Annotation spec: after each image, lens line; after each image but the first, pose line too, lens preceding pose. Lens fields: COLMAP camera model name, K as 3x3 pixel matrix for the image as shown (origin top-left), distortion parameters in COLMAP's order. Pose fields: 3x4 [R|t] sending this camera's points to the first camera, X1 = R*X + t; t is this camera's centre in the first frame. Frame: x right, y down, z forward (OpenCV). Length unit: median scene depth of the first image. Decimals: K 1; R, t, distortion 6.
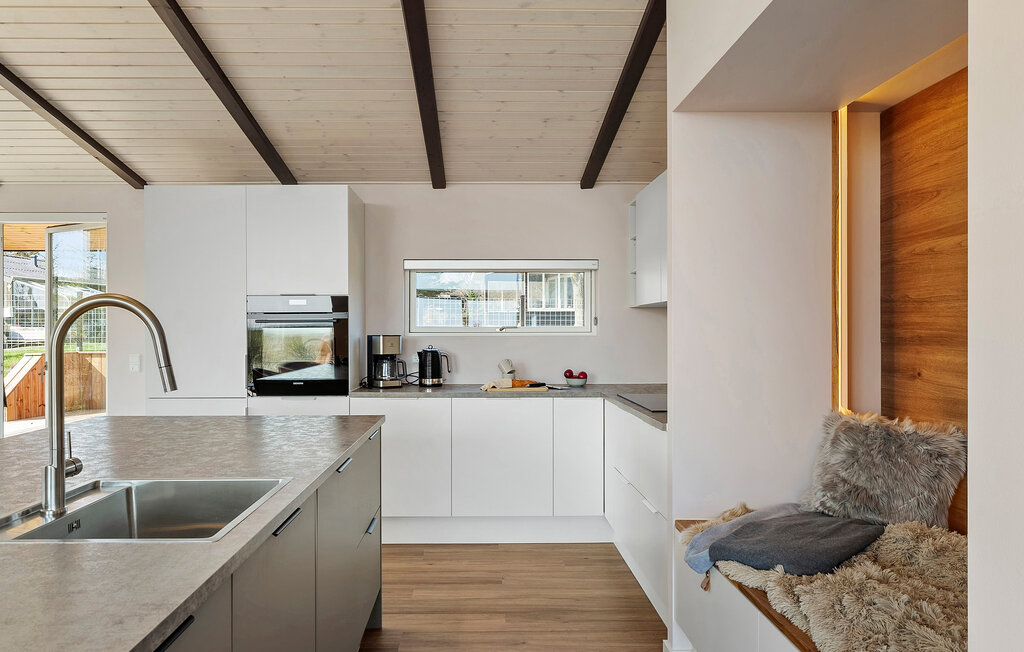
lens RADIAL K [[708.3, 0, 511.8], [0, 708.3, 337.0], [0, 0, 1]] dist [-0.000336, -0.000194]
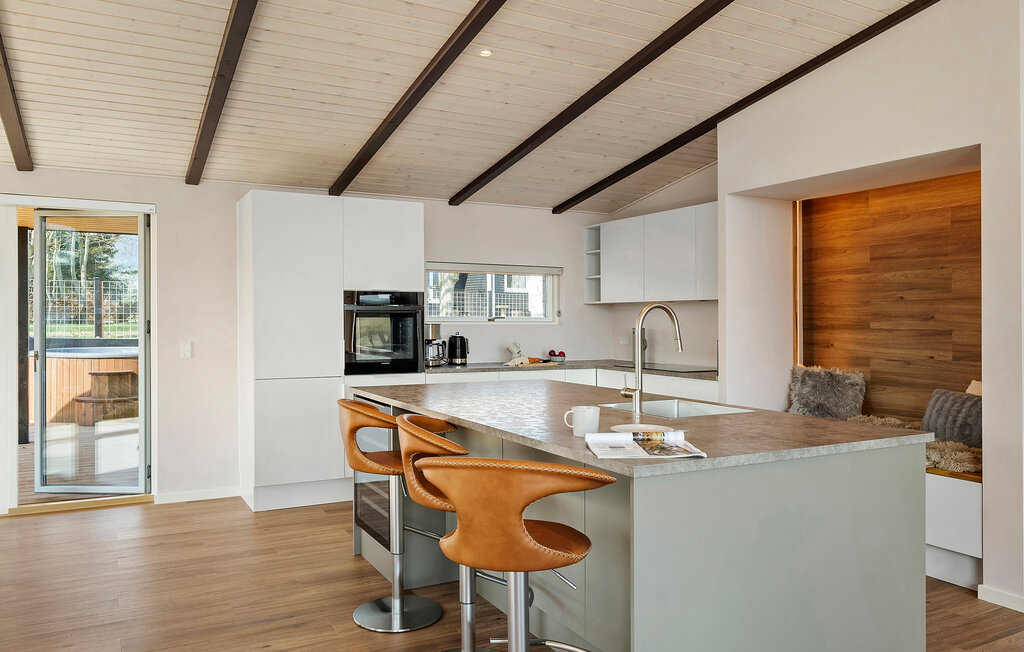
lens RADIAL K [[758.8, 0, 512.0], [0, 758.8, 326.0], [0, 0, 1]] dist [0.000490, 0.000187]
pose [[0.883769, 0.000898, 0.467922, -0.718445], [-0.000587, 0.999999, -0.000811, 0.002553], [-0.467922, 0.000442, 0.883770, -0.250183]]
